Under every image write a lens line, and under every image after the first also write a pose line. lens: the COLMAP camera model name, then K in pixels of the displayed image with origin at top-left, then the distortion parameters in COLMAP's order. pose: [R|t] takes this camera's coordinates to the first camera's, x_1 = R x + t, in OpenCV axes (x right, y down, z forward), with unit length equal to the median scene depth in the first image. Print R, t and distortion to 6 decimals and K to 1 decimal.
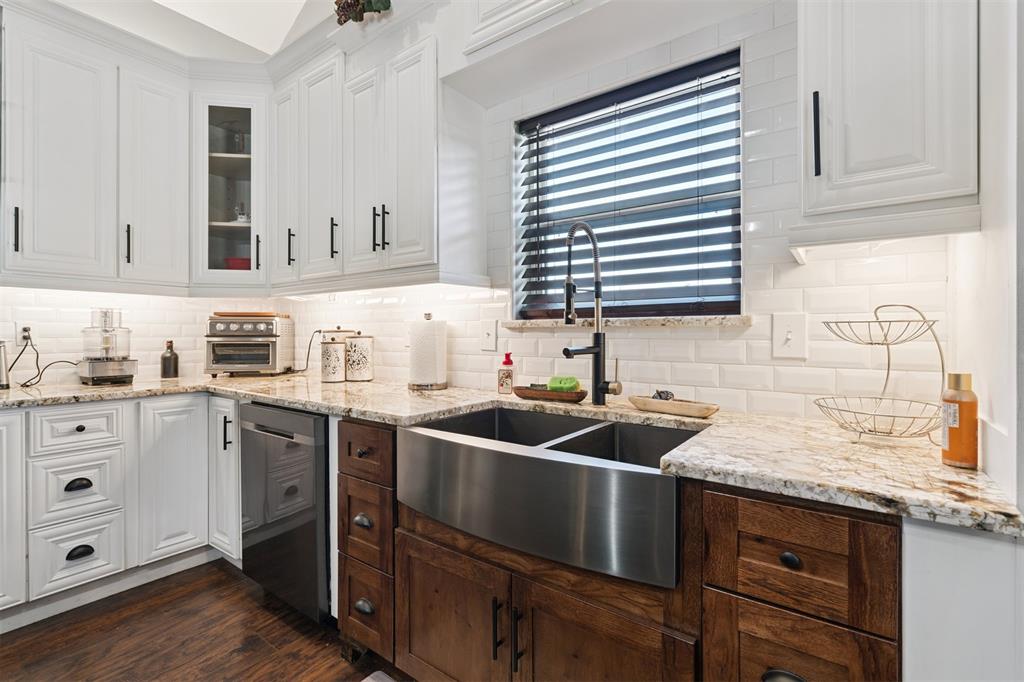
lens RADIAL K [[468.5, 0, 511.6], [0, 468.5, 335.8], [0, 0, 1]] dist [-0.000543, 0.000273]
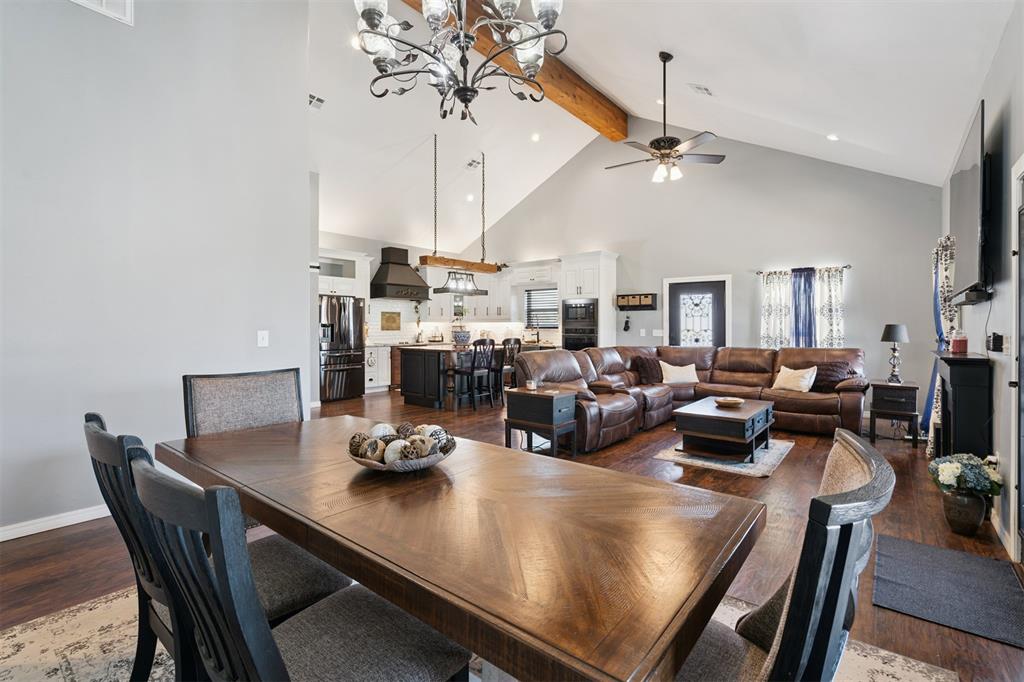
lens RADIAL K [[468.5, 0, 516.3], [0, 468.5, 336.5], [0, 0, 1]] dist [-0.000543, 0.000273]
pose [[0.999153, 0.002988, -0.041049, 0.121630], [-0.002111, 0.999769, 0.021378, -0.056721], [0.041103, -0.021273, 0.998928, -4.117518]]
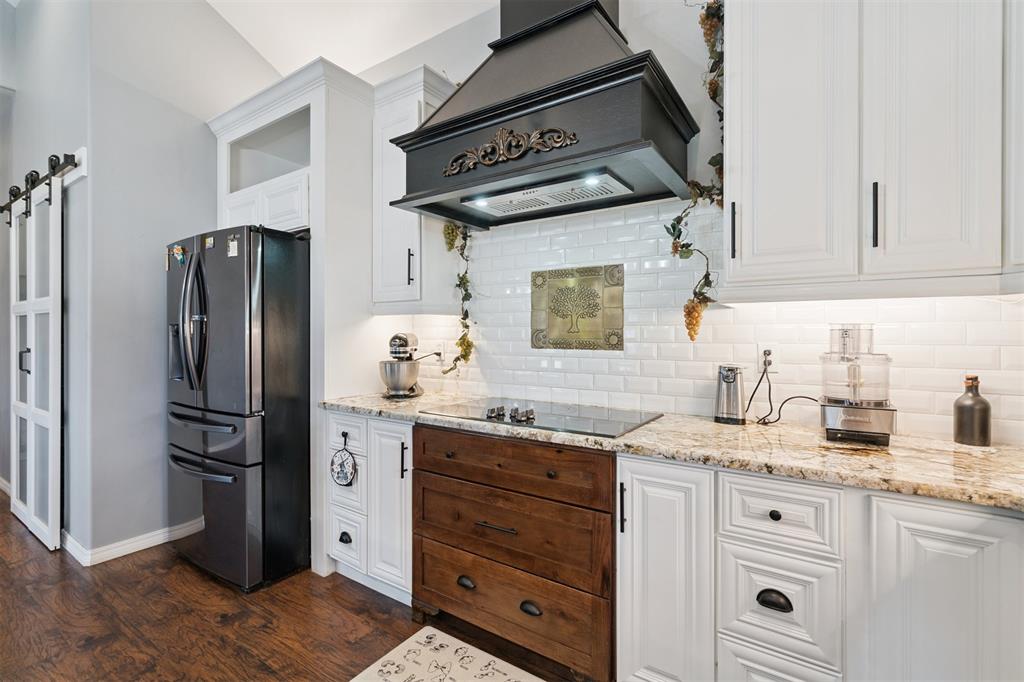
lens RADIAL K [[468.5, 0, 510.5], [0, 468.5, 334.6], [0, 0, 1]] dist [-0.000543, 0.000273]
pose [[0.046576, 0.000572, -0.998915, -0.270432], [-0.000861, 0.999999, 0.000532, -0.048516], [0.998914, 0.000835, 0.046576, 0.562613]]
